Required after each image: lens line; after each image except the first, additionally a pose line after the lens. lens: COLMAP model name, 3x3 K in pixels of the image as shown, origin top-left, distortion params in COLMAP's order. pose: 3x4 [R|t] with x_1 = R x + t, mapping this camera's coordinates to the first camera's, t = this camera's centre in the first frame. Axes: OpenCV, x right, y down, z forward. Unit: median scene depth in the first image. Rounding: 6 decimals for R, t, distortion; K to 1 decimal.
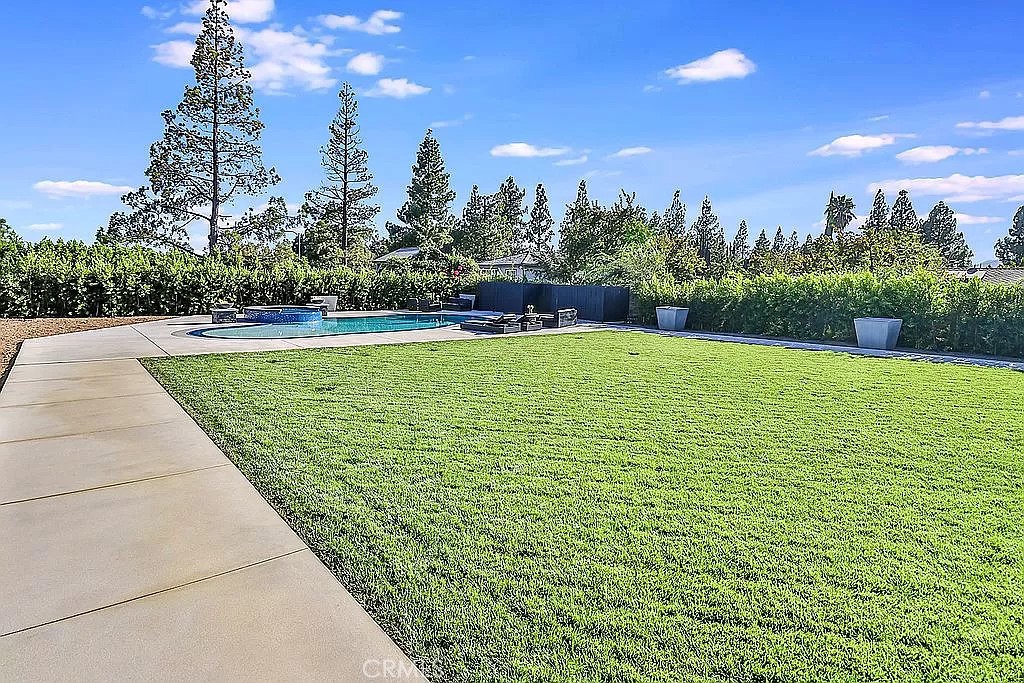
lens RADIAL K [[534.7, 0, 550.5], [0, 534.7, 304.5], [0, 0, 1]] dist [-0.000235, -0.000329]
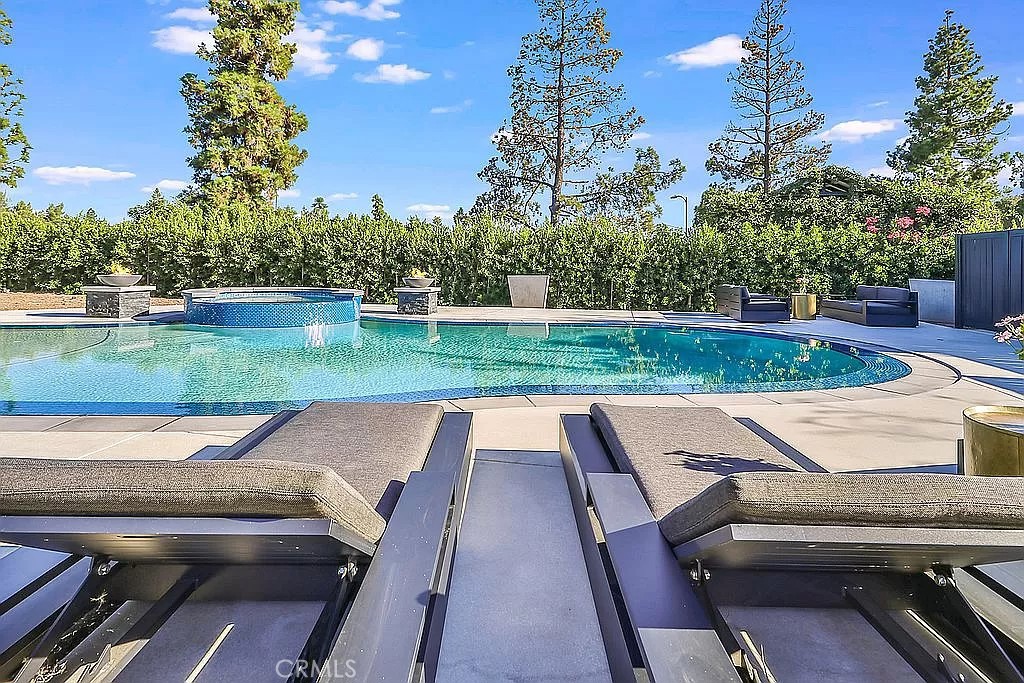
lens RADIAL K [[542.6, 0, 496.3], [0, 542.6, 260.7], [0, 0, 1]] dist [-0.003860, -0.002326]
pose [[0.539791, -0.028475, -0.841318, -0.007649], [-0.035185, 0.997791, -0.056346, -0.000233], [0.841064, 0.060017, 0.537596, 0.505093]]
